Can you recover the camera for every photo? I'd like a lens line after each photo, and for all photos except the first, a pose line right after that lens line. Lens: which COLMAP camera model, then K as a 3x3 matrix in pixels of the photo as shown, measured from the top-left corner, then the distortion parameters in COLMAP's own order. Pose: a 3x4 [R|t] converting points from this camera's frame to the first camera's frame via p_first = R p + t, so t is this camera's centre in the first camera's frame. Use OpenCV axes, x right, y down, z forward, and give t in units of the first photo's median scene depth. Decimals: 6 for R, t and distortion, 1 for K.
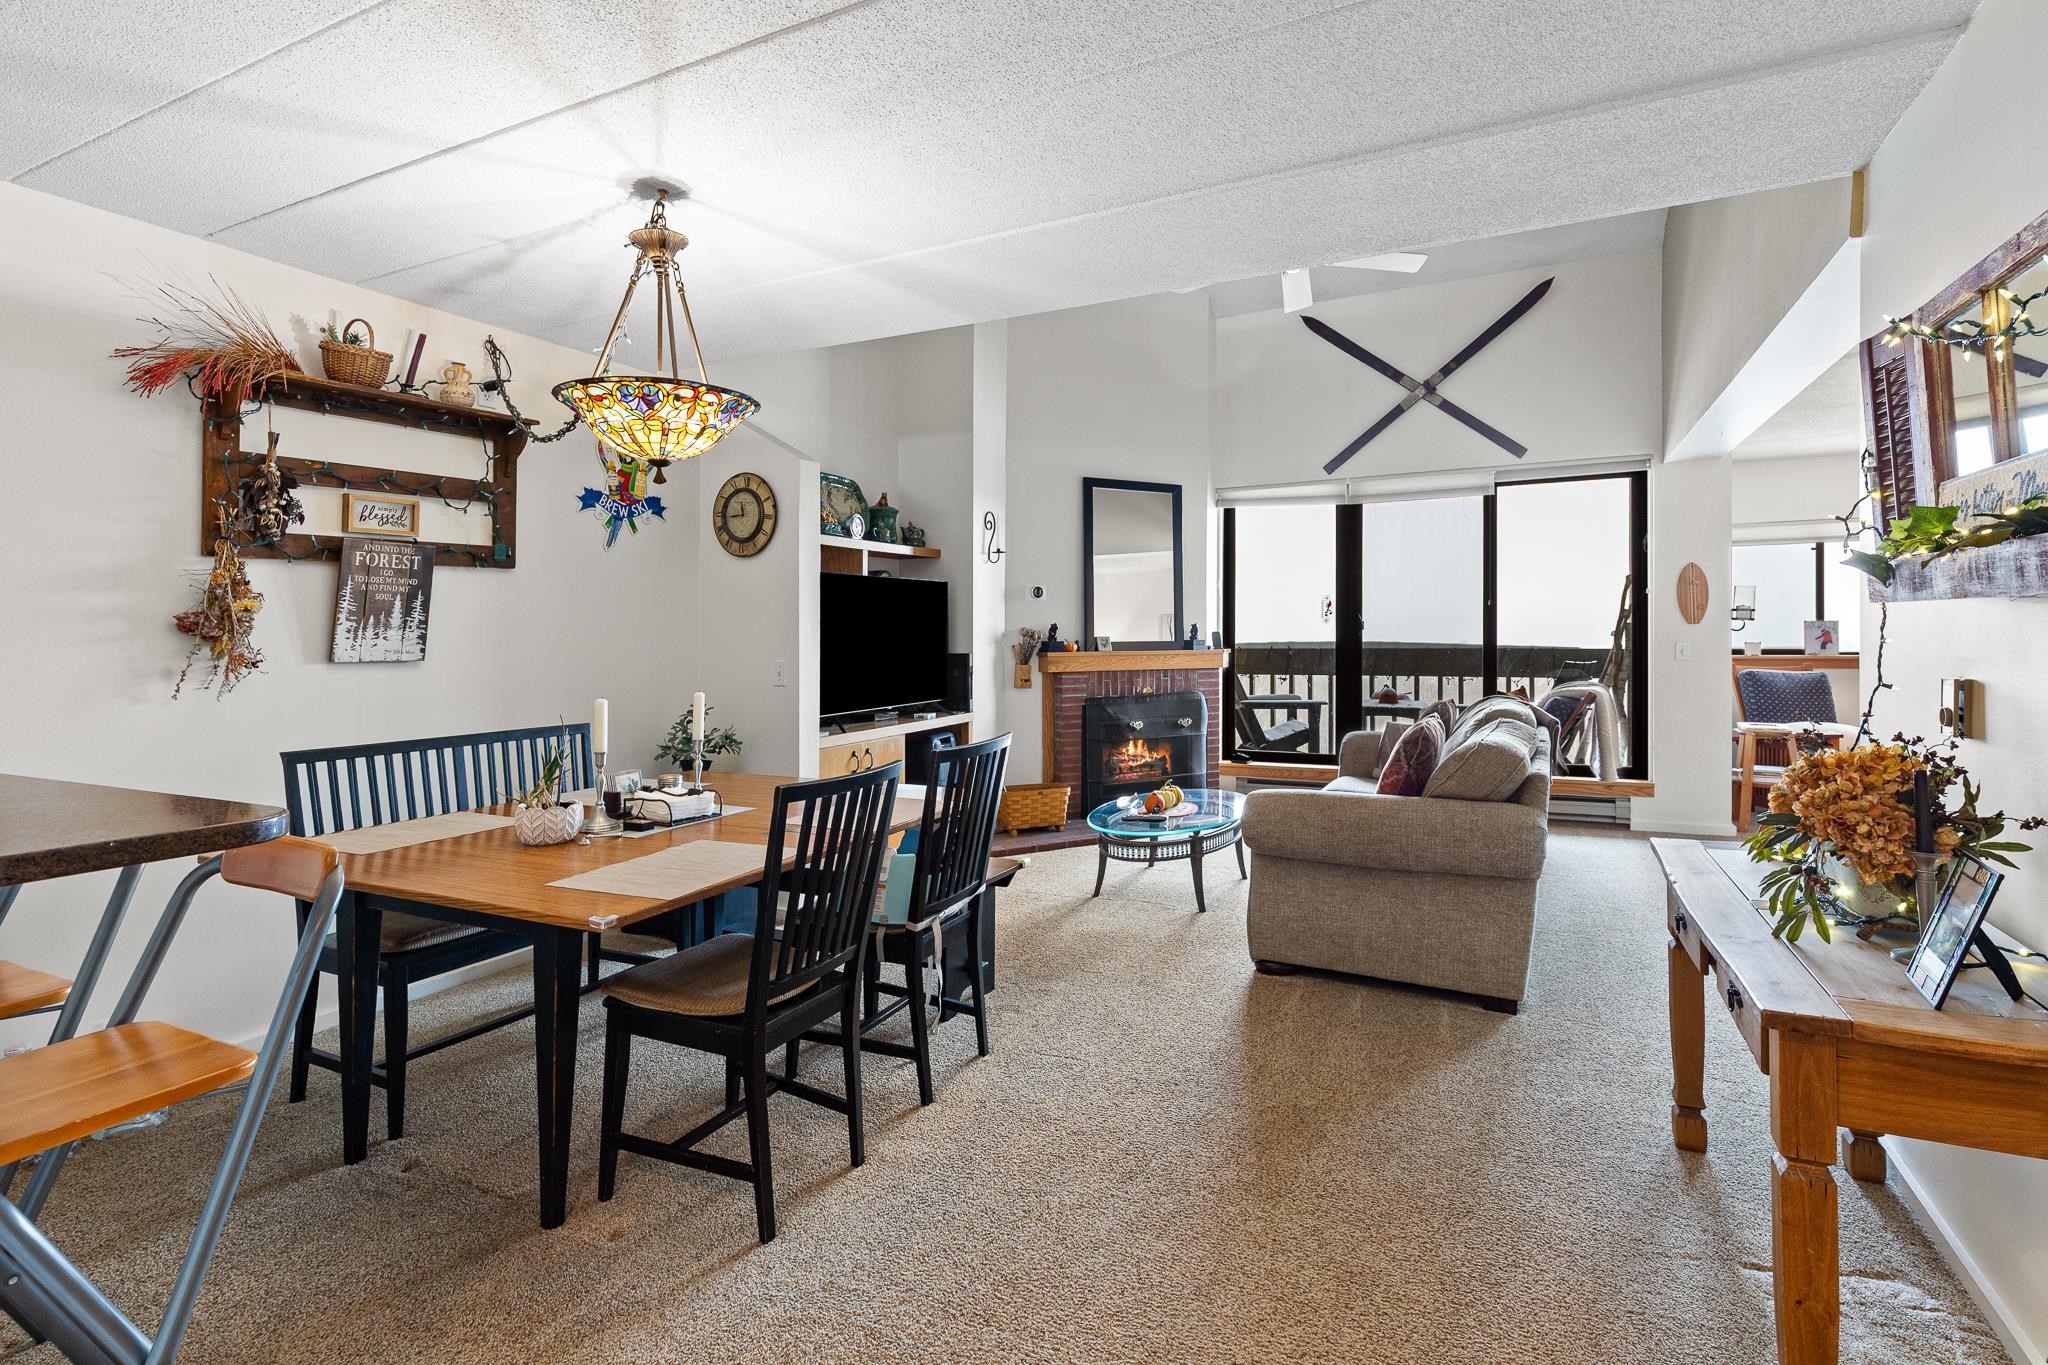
lens RADIAL K [[955.3, 0, 1057.5], [0, 955.3, 626.4], [0, 0, 1]] dist [0.000495, 0.000763]
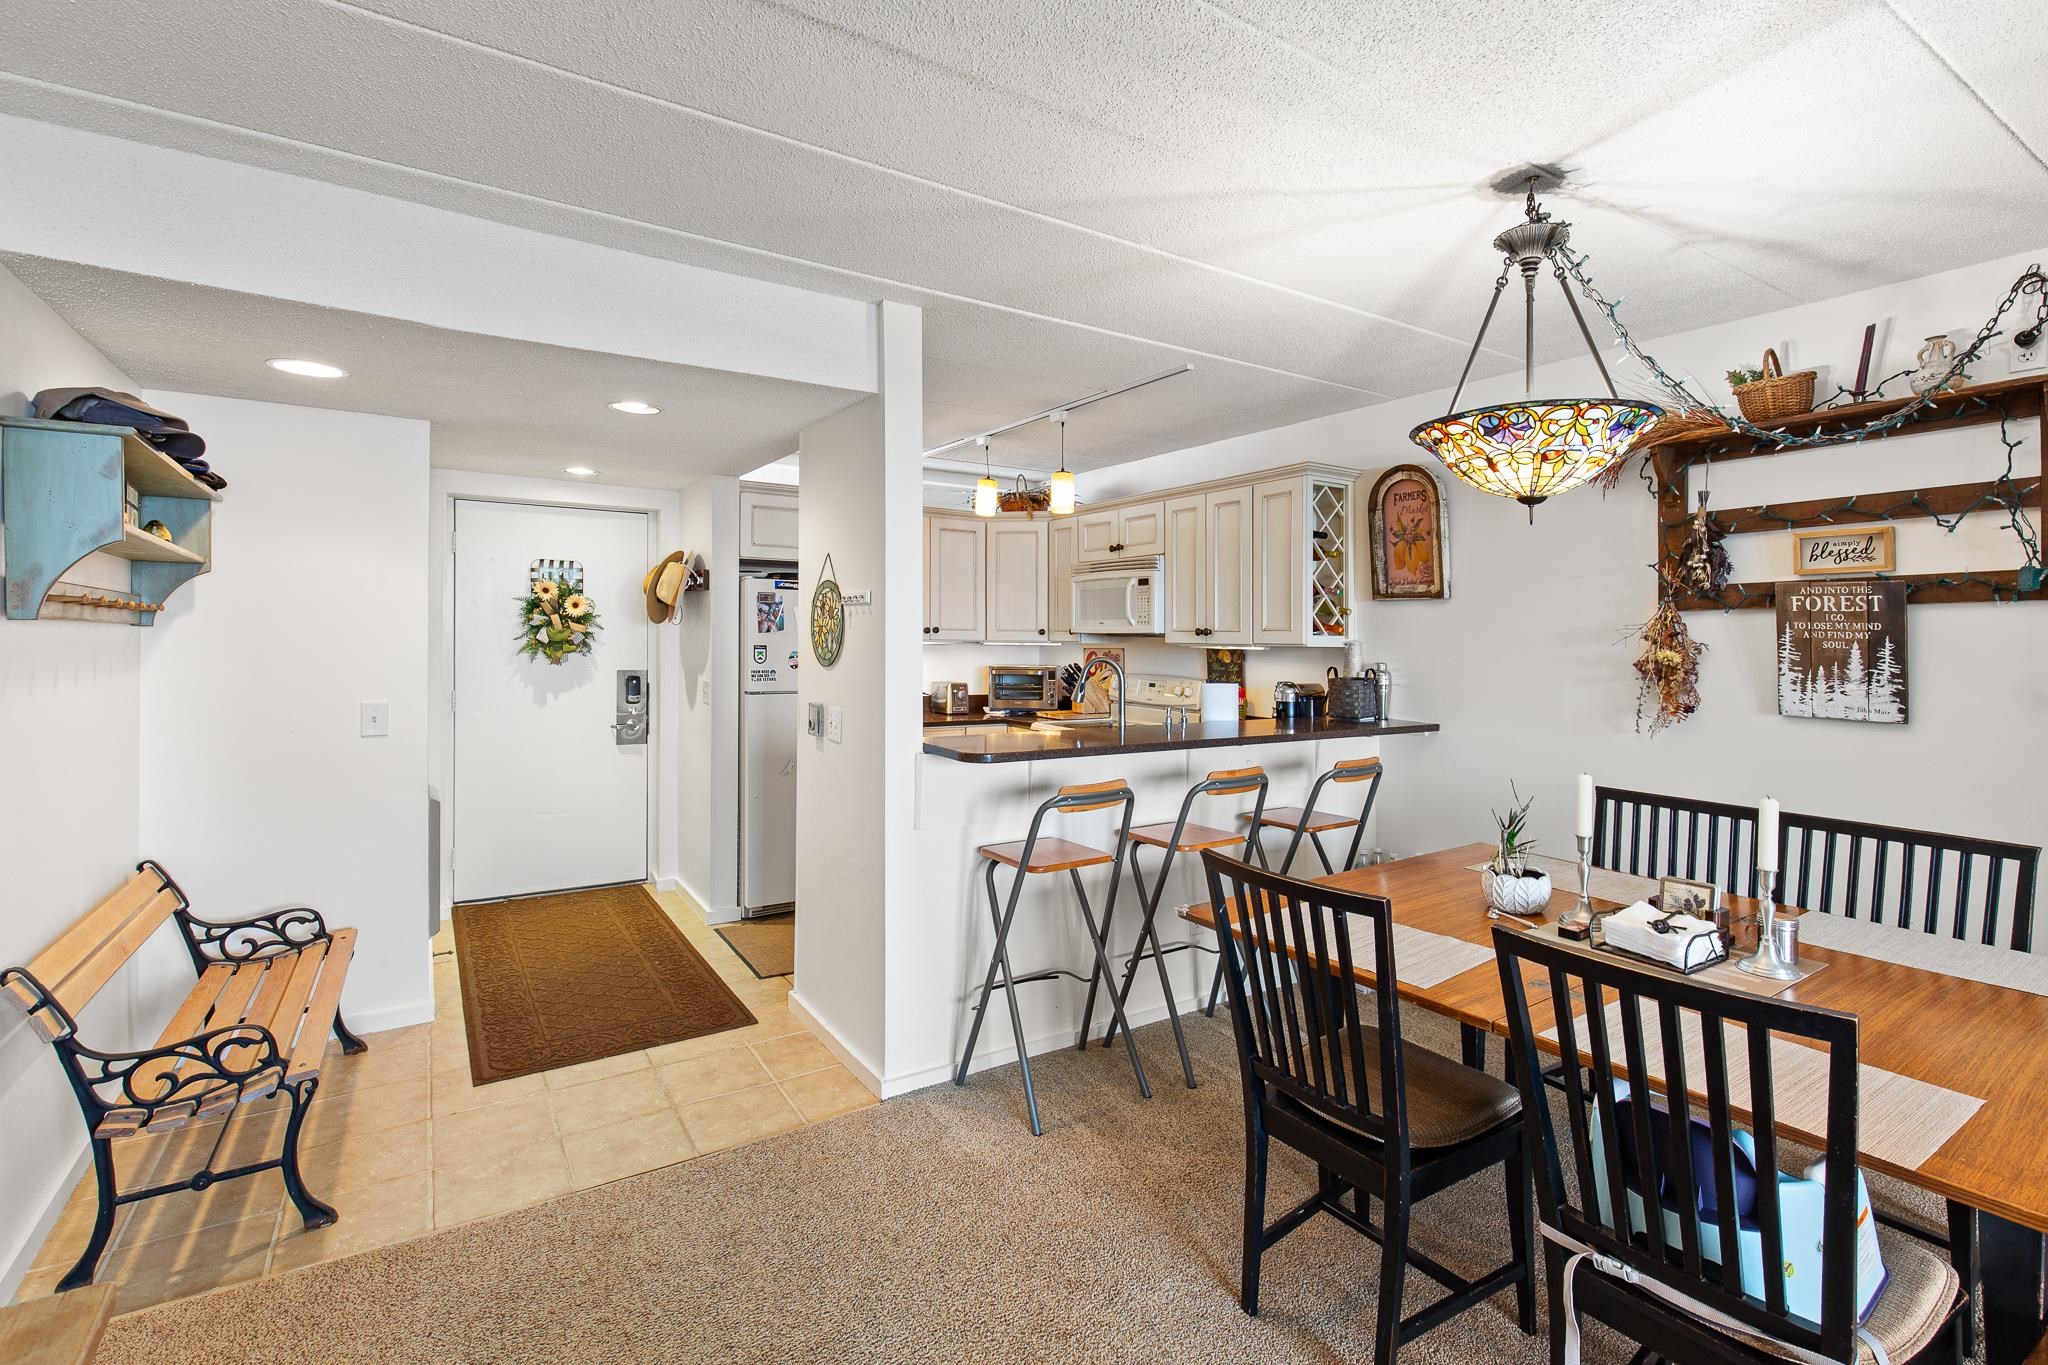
lens RADIAL K [[955.3, 0, 1024.3], [0, 955.3, 622.0], [0, 0, 1]] dist [0.000495, 0.000763]
pose [[-0.534145, -0.014036, -0.845276, 0.245760], [-0.005694, 0.999899, -0.013006, -0.021086], [0.845374, -0.002134, -0.534171, 0.486509]]
